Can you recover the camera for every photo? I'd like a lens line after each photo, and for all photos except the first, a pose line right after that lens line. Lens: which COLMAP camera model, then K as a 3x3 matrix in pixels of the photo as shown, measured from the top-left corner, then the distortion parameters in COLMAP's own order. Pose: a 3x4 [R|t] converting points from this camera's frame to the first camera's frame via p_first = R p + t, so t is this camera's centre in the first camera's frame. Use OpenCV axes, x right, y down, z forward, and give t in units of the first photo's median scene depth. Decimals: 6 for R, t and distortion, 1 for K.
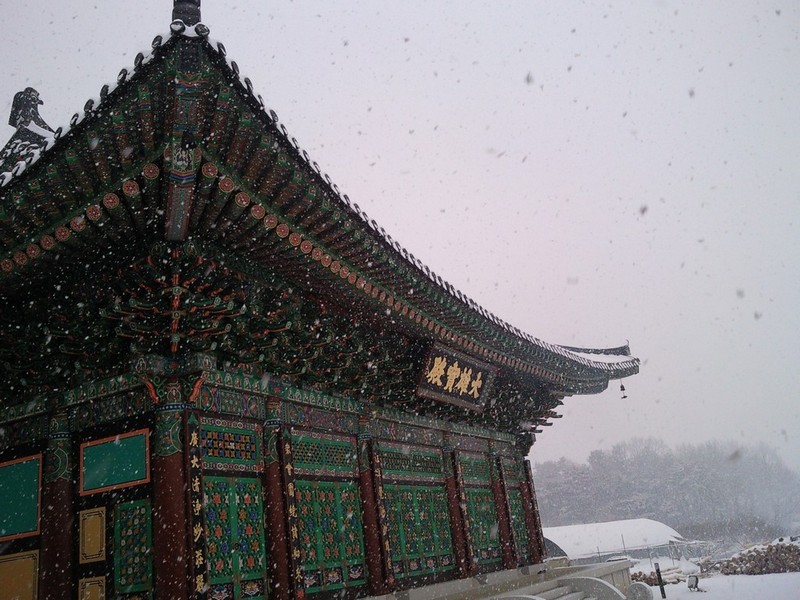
lens RADIAL K [[791.9, 0, 407.1], [0, 791.9, 289.4], [0, 0, 1]] dist [0.000189, 0.000962]
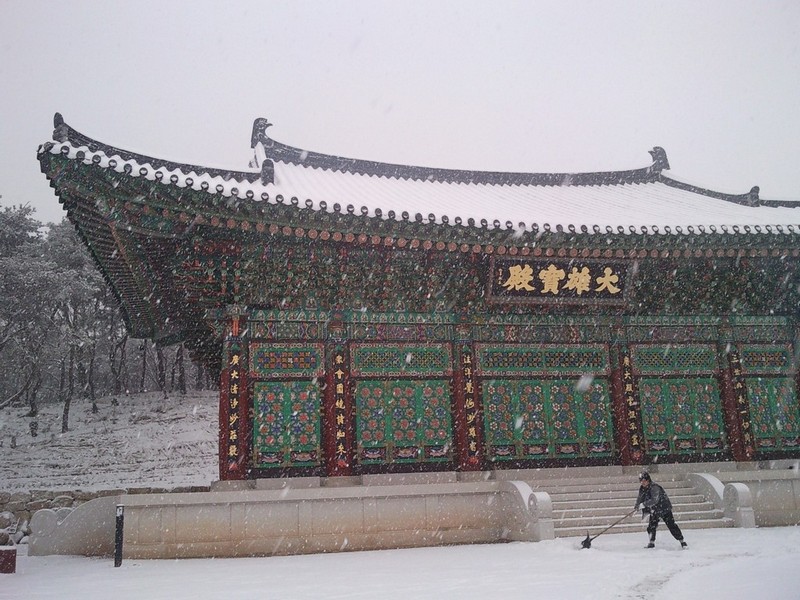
lens RADIAL K [[768.3, 0, 378.5], [0, 768.3, 295.0], [0, 0, 1]] dist [0.003141, 0.005466]
pose [[0.657804, -0.091999, -0.747549, 0.701353], [0.206902, 0.976402, 0.061899, 0.020775], [0.724214, -0.195387, 0.661316, 0.161647]]
